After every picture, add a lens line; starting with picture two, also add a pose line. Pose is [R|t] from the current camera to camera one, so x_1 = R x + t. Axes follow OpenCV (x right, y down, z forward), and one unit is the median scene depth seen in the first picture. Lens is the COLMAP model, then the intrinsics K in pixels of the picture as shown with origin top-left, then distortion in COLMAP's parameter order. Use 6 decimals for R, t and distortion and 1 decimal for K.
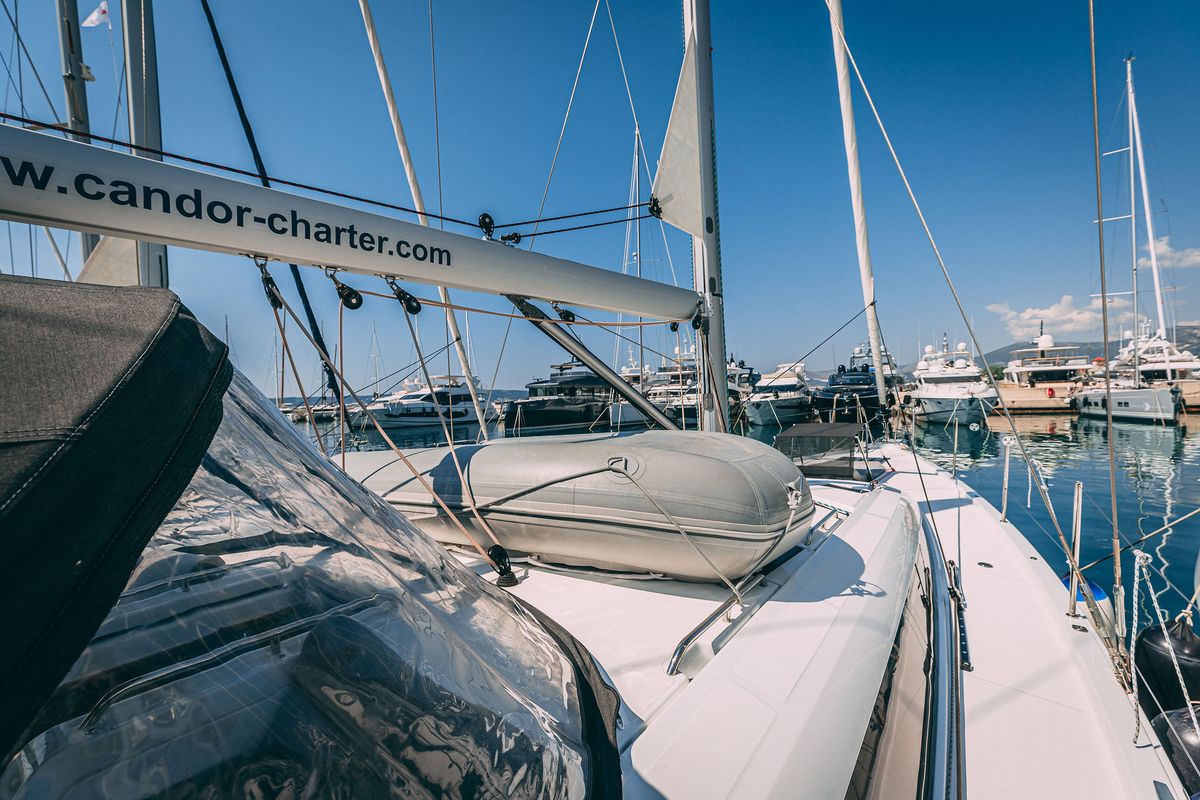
lens RADIAL K [[534.2, 0, 602.0], [0, 534.2, 402.6], [0, 0, 1]] dist [0.003861, 0.001361]
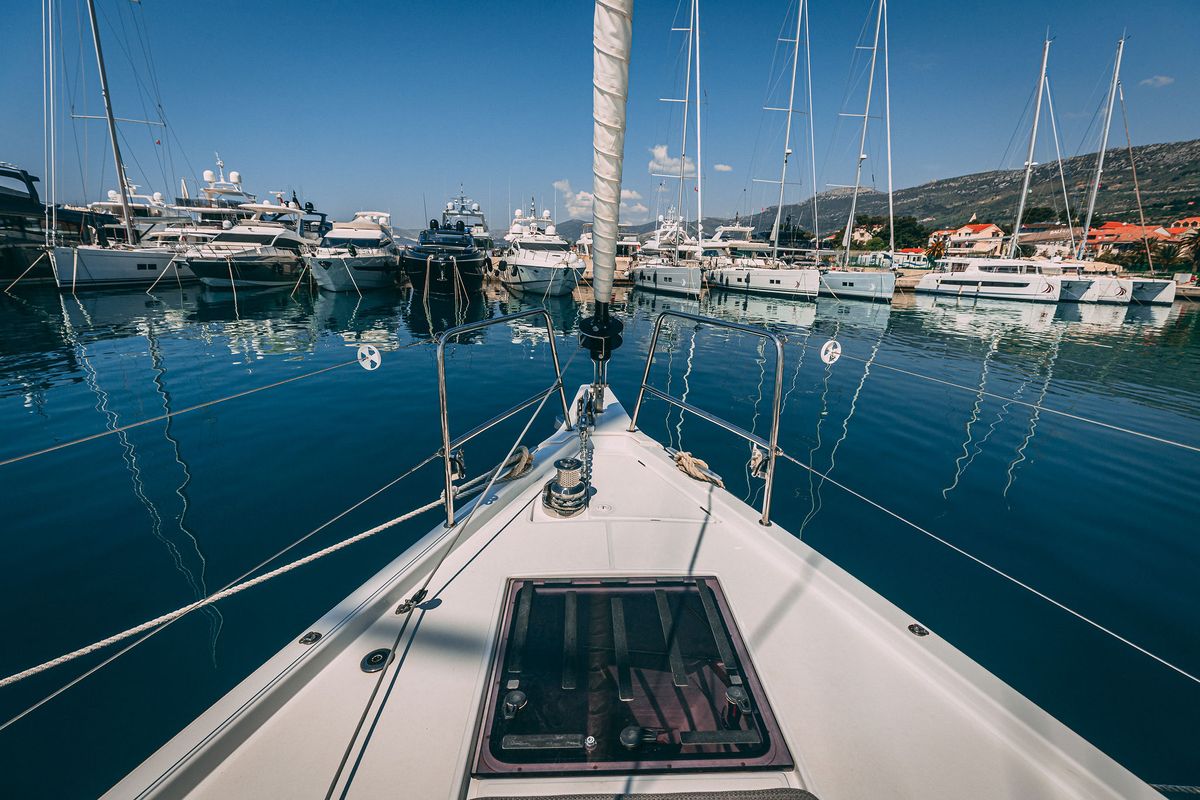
lens RADIAL K [[534.2, 0, 602.0], [0, 534.2, 402.6], [0, 0, 1]] dist [0.003861, 0.001361]
pose [[0.751281, -0.118288, 0.649296, 0.065979], [-0.050471, 0.970629, 0.235226, -0.002087], [-0.658050, -0.209491, 0.723245, 0.156766]]
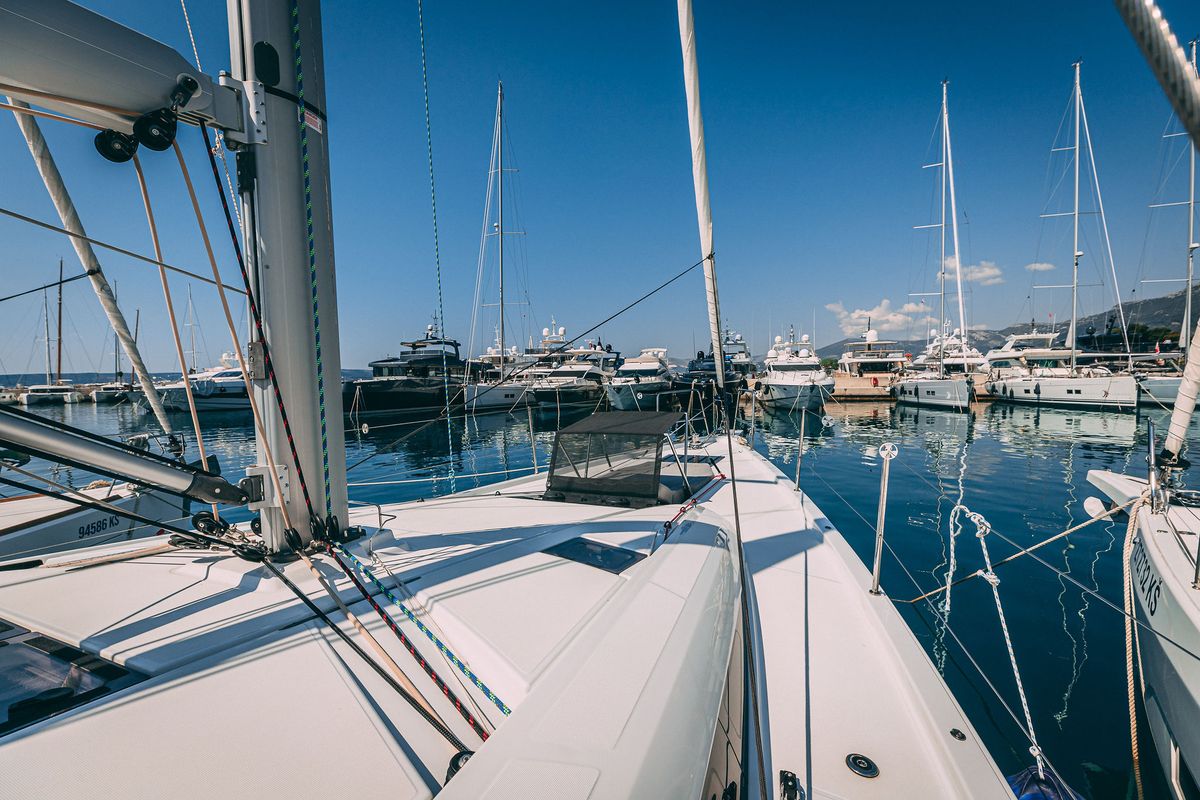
lens RADIAL K [[534.2, 0, 602.0], [0, 534.2, 402.6], [0, 0, 1]] dist [0.003861, 0.001361]
pose [[0.973211, 0.008407, 0.229761, 0.033199], [-0.015390, 0.999472, 0.028616, 0.001233], [-0.229399, -0.031385, 0.972826, 0.051601]]
